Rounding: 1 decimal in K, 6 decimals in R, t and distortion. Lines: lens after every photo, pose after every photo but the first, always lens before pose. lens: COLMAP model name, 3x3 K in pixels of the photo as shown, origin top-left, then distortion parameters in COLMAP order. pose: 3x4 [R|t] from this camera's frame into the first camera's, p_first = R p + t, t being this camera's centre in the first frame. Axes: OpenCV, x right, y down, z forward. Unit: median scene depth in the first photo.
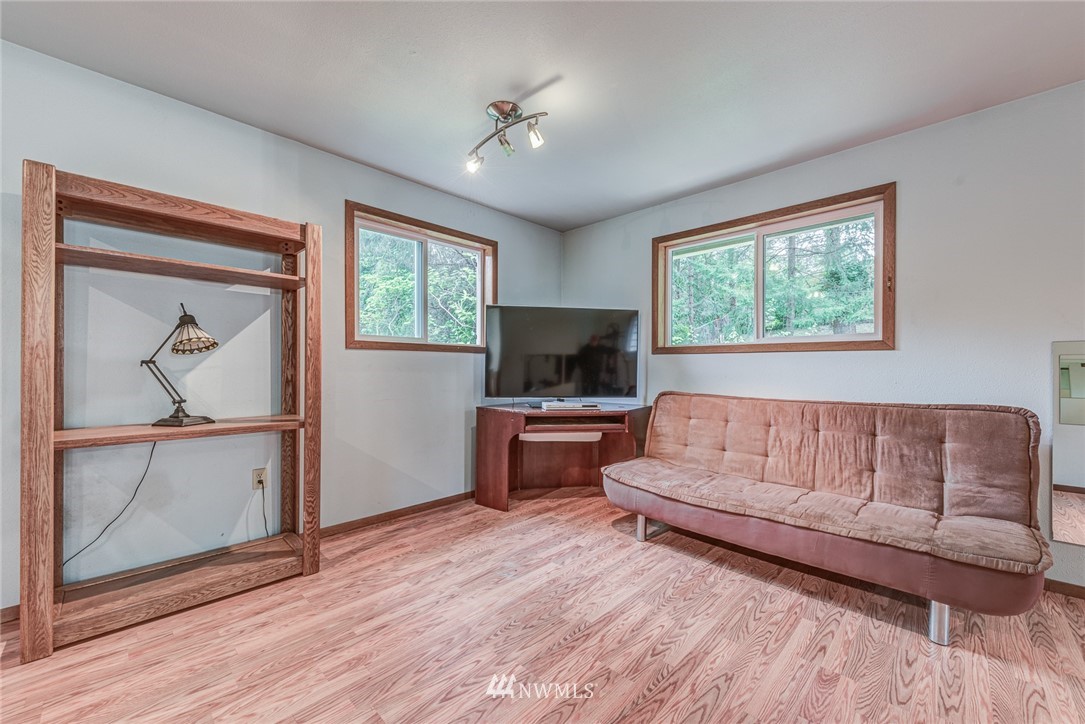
lens RADIAL K [[423.7, 0, 544.0], [0, 423.7, 365.9], [0, 0, 1]] dist [0.007700, -0.000480]
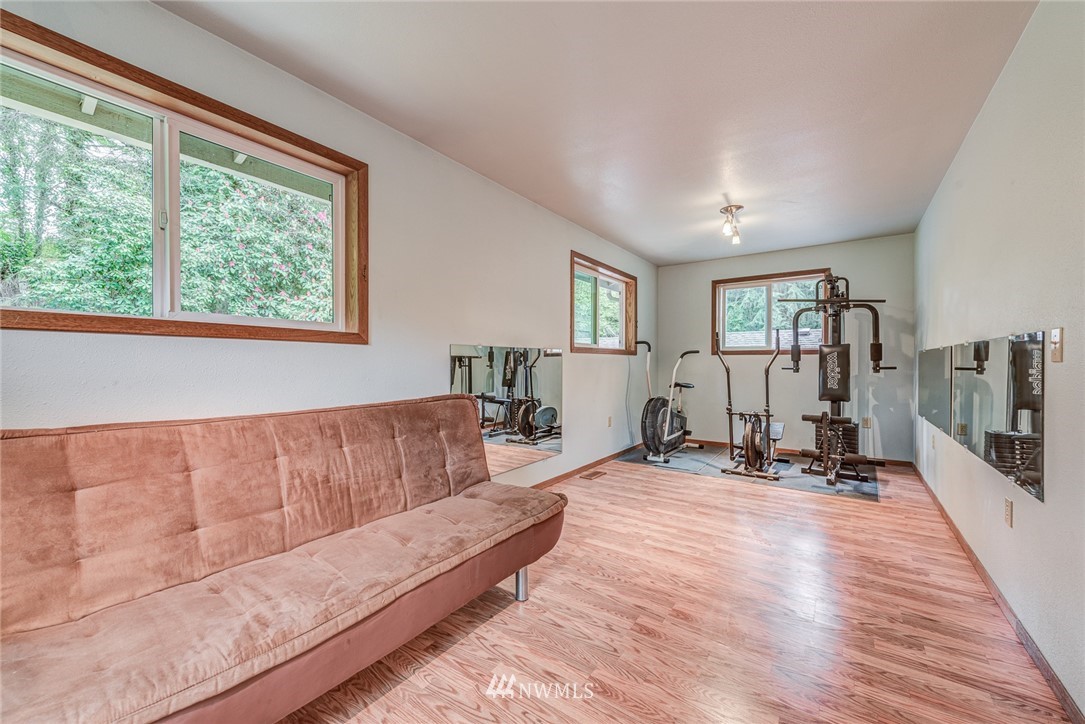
lens RADIAL K [[423.7, 0, 544.5], [0, 423.7, 363.1], [0, 0, 1]] dist [0.007700, -0.000480]
pose [[-0.155754, -0.002184, 0.987793, -0.157054], [-0.002220, 0.999996, 0.001860, 0.000596], [-0.987793, -0.001904, -0.155759, 0.767279]]
